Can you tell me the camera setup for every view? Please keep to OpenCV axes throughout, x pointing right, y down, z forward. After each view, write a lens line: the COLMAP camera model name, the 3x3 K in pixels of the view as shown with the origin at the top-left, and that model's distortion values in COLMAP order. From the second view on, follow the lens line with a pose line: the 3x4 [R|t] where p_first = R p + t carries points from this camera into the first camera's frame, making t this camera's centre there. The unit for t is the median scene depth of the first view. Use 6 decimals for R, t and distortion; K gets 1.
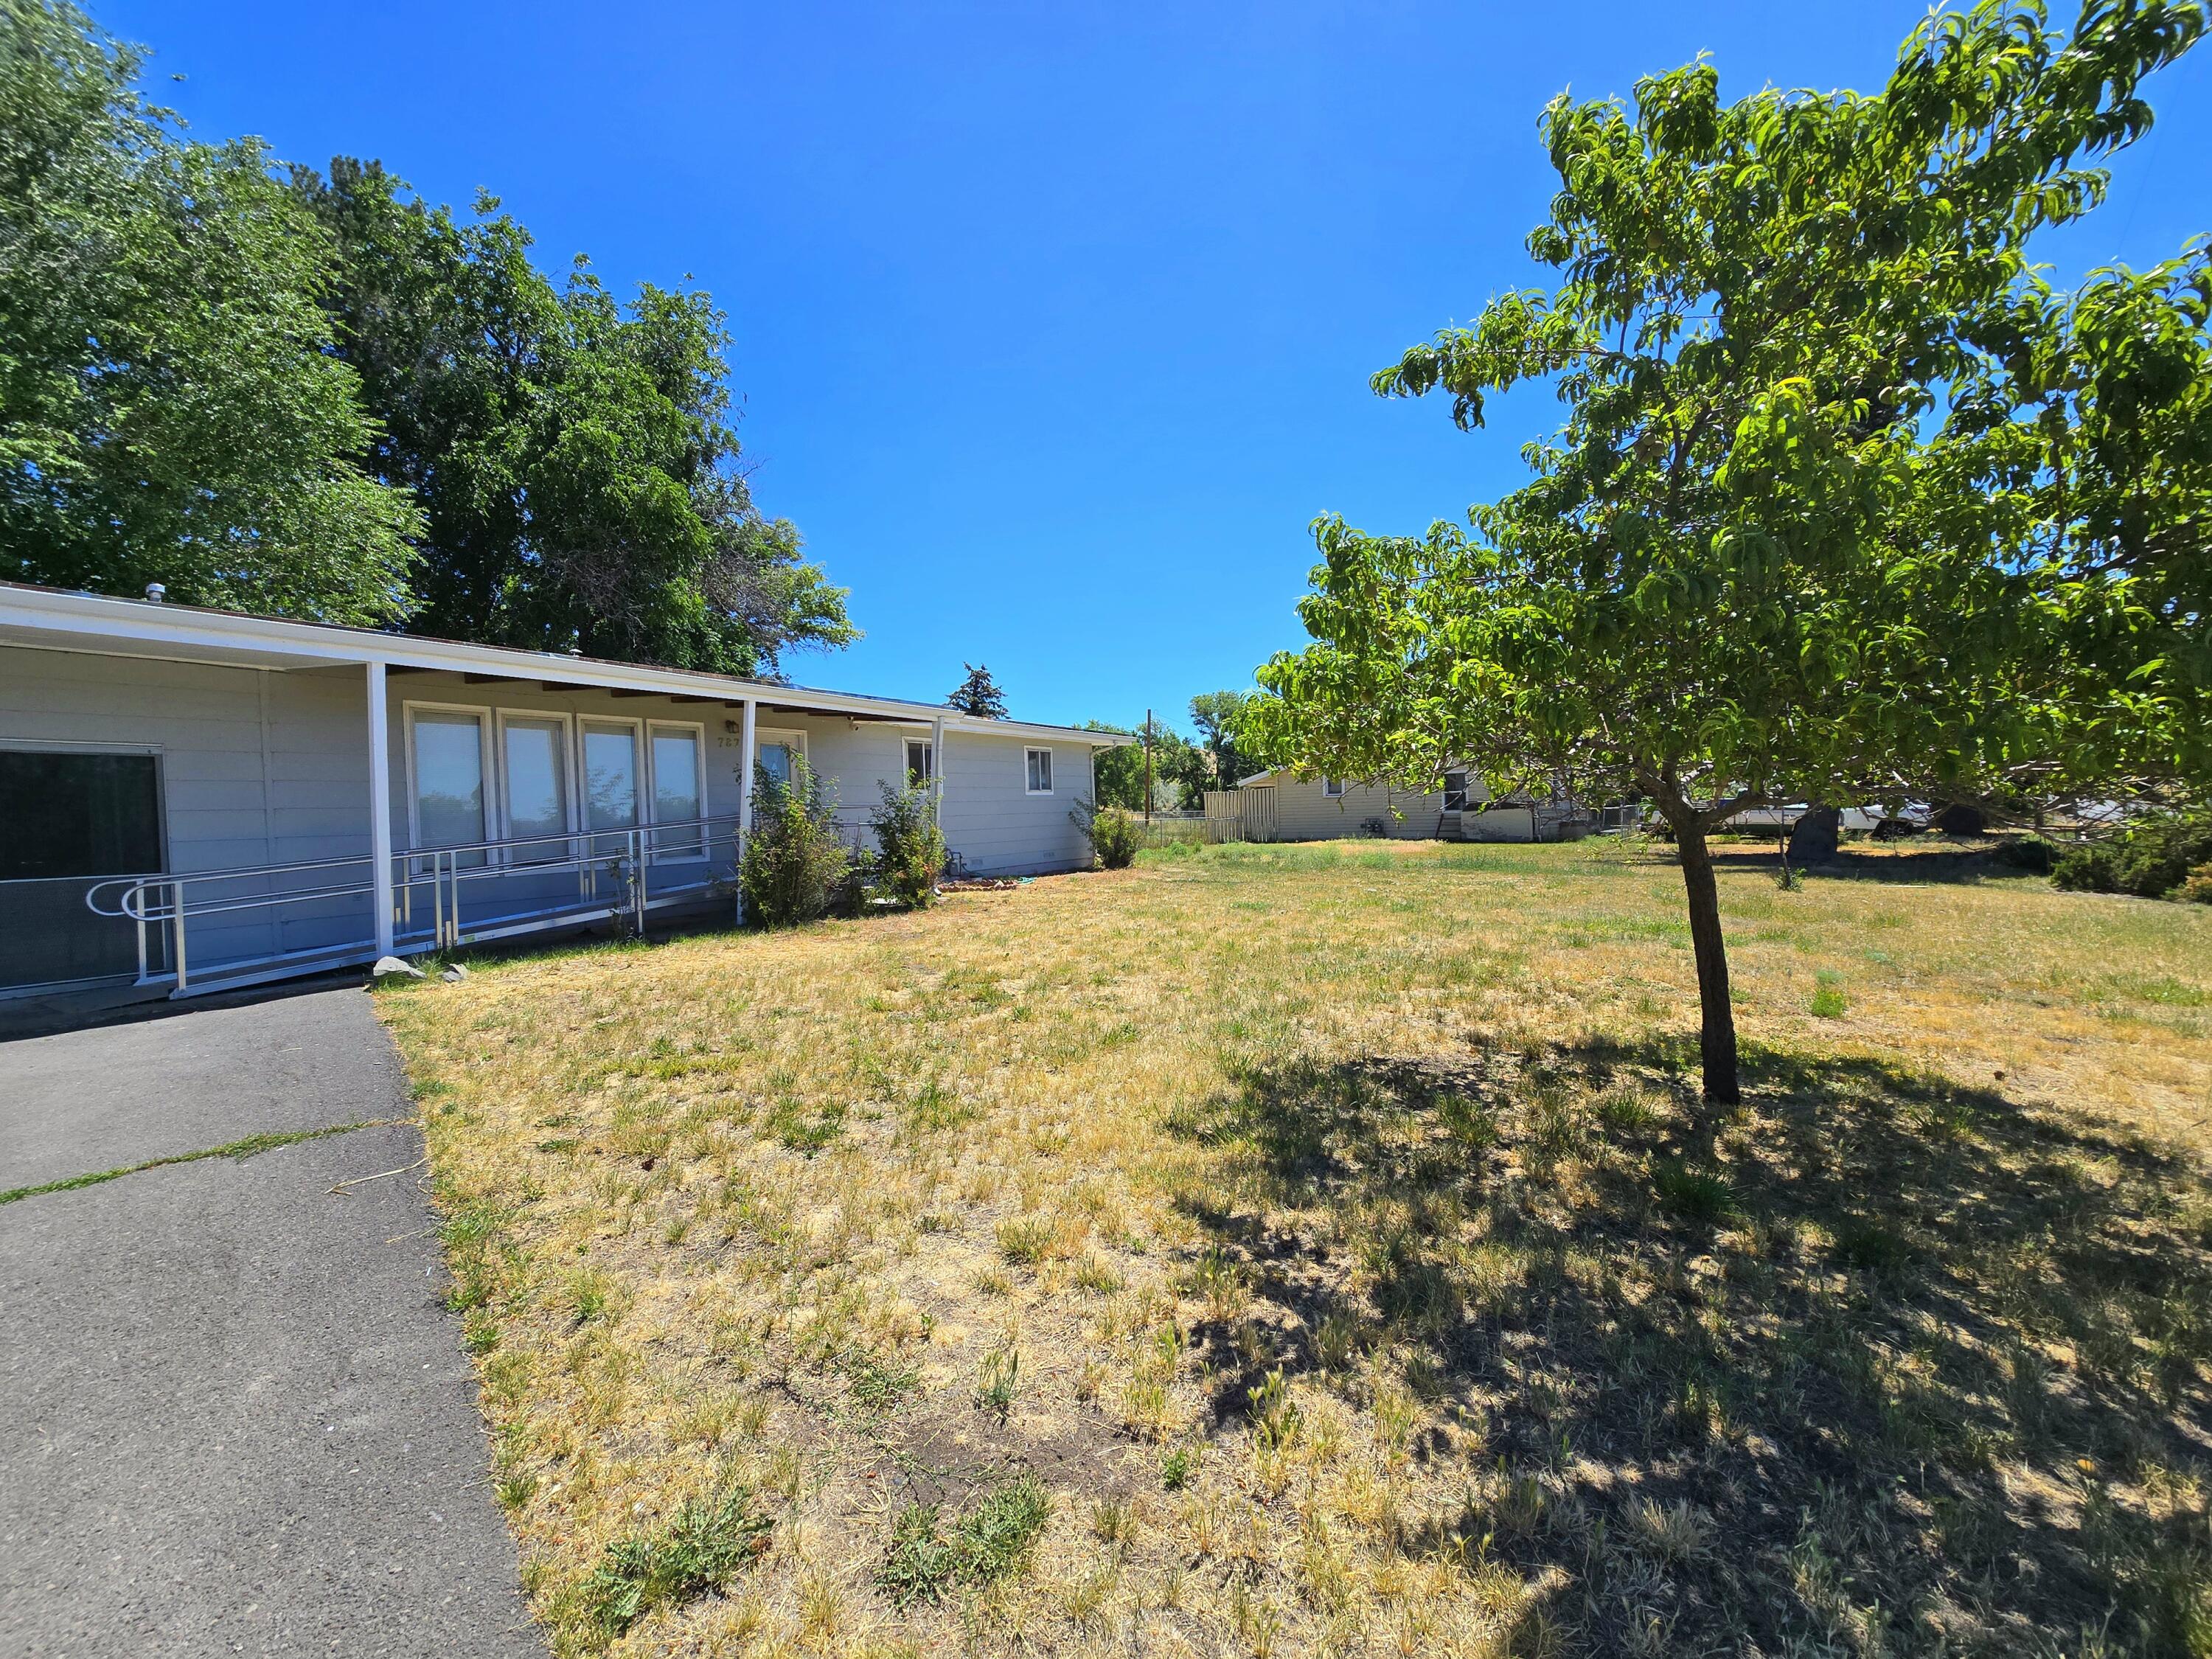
lens RADIAL K [[893.3, 0, 1105.9], [0, 893.3, 833.1], [0, 0, 1]] dist [-0.001539, -0.000214]
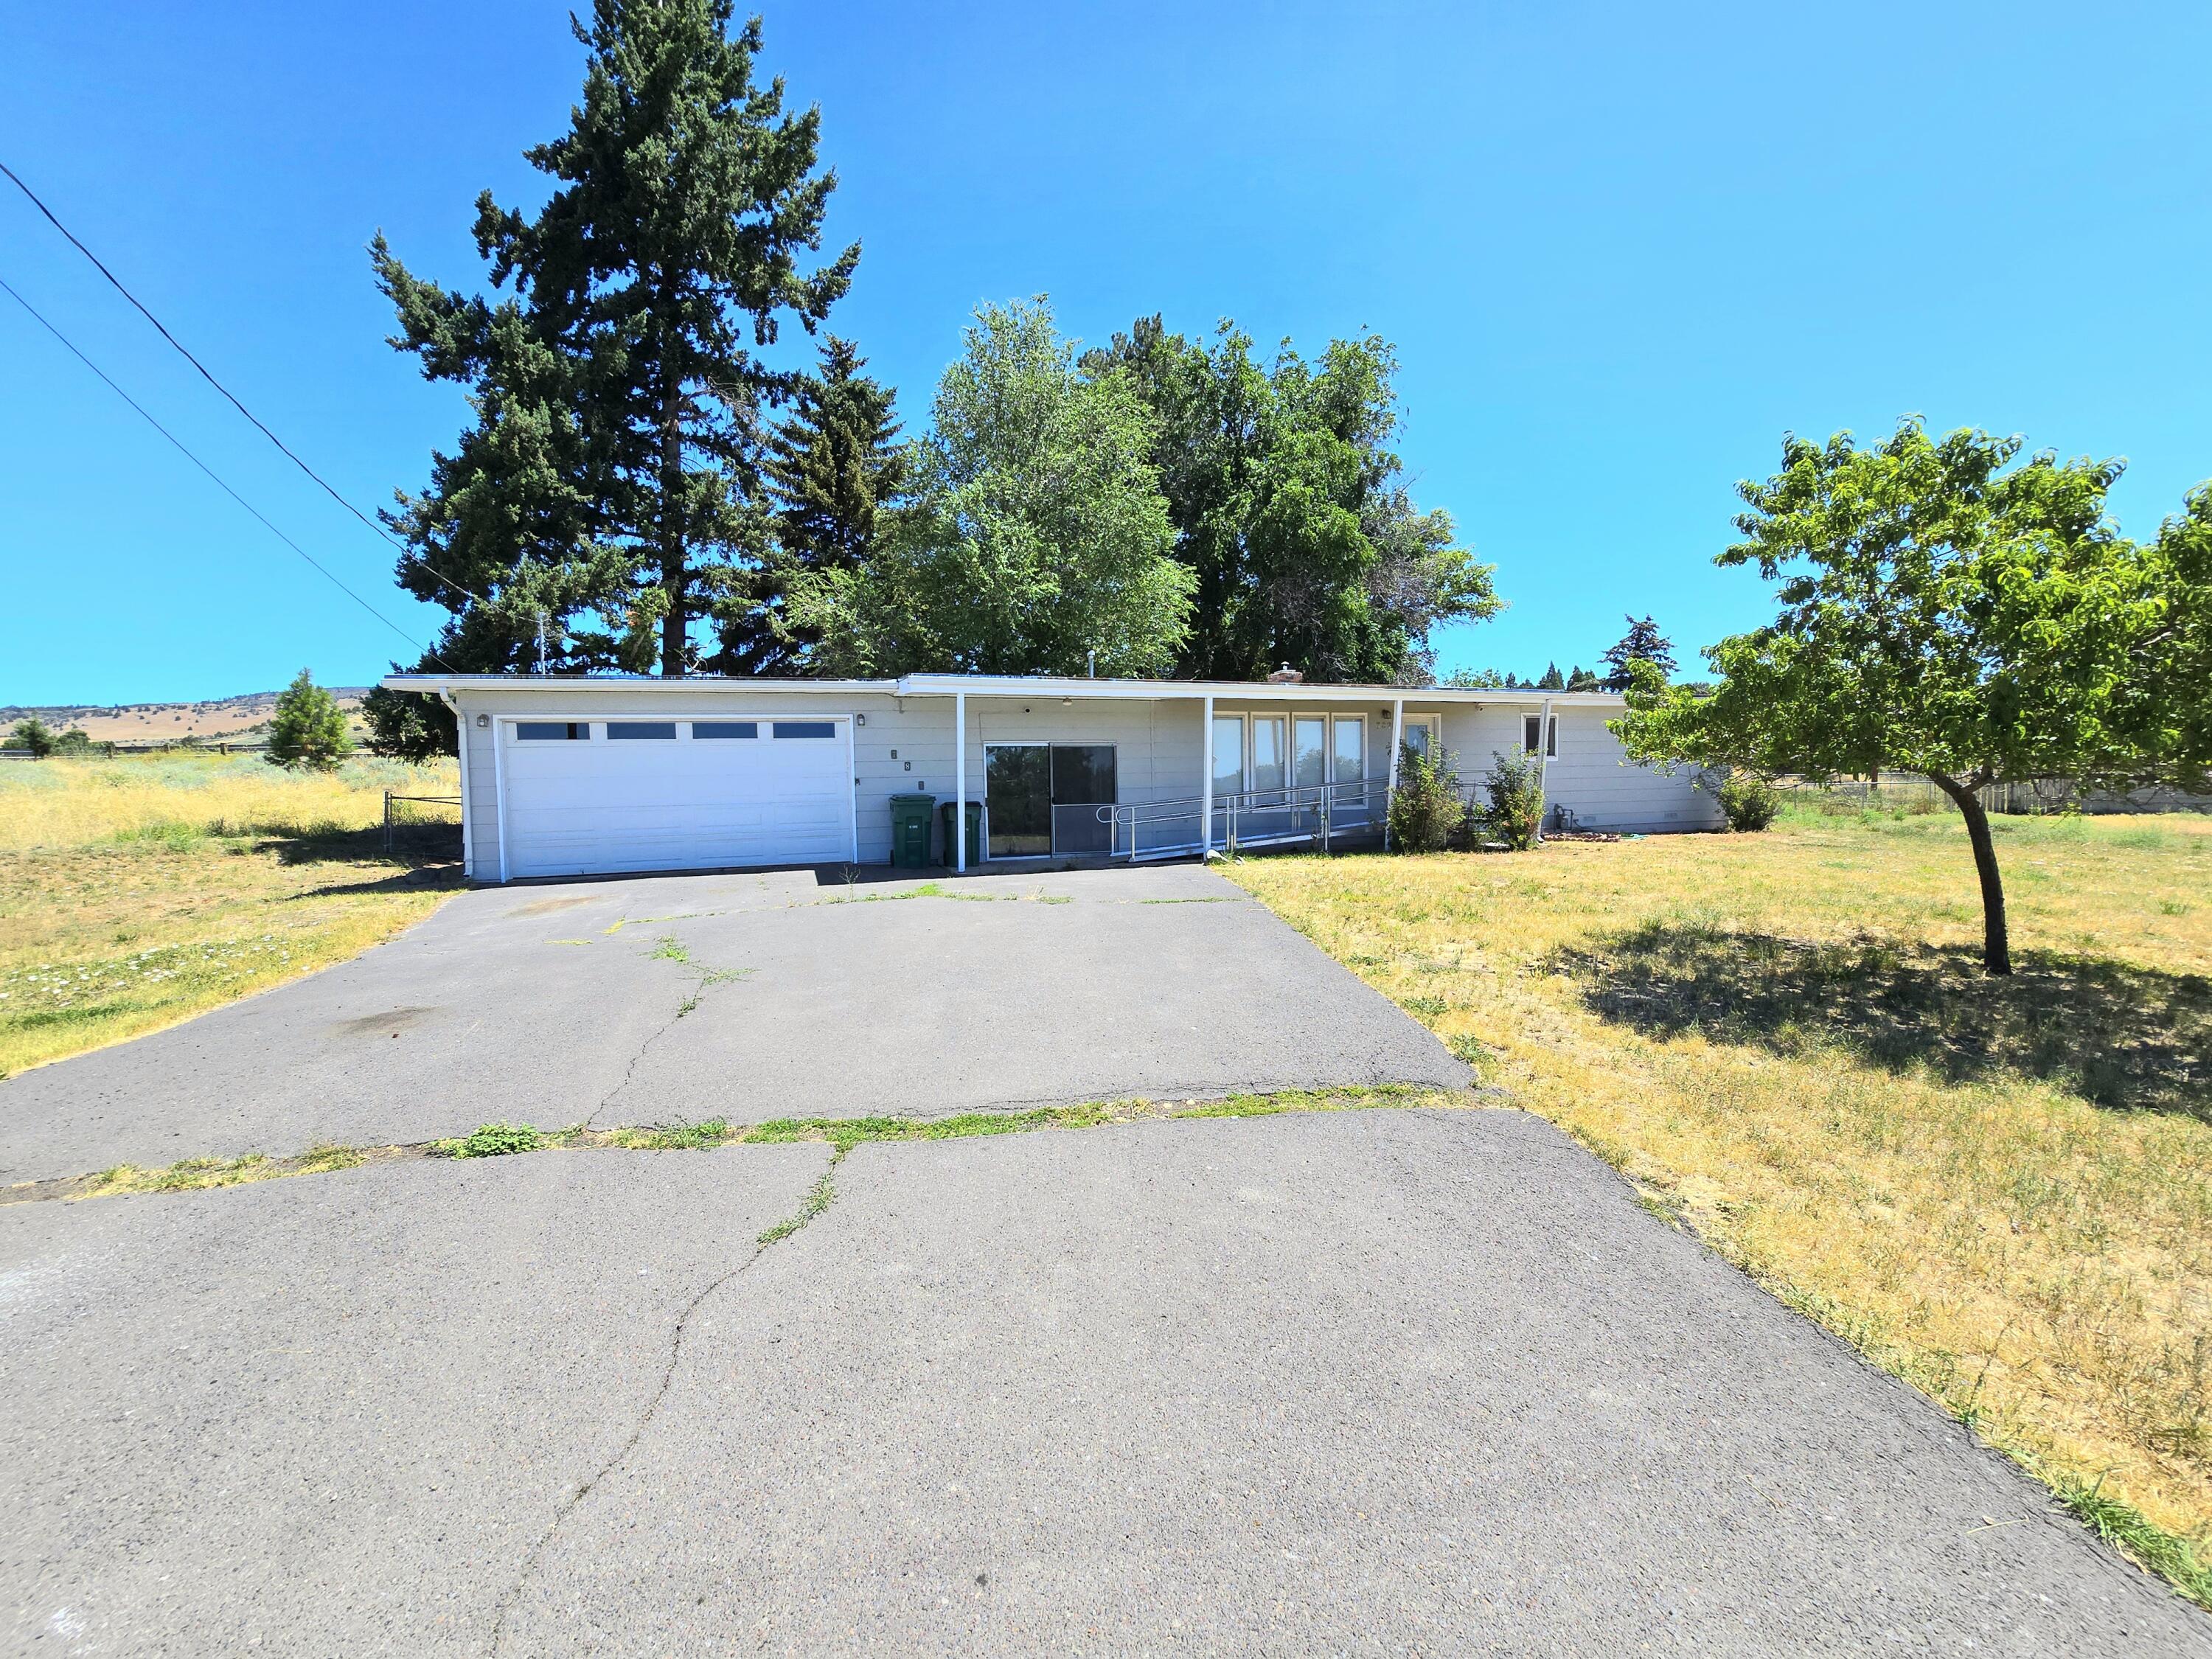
lens RADIAL K [[893.3, 0, 1104.3], [0, 893.3, 830.2], [0, 0, 1]] dist [-0.001539, -0.000214]
pose [[0.765358, 0.046779, -0.641902, 0.104352], [-0.018570, 0.998545, 0.050628, 0.000619], [0.643336, -0.026828, 0.765113, -0.250223]]
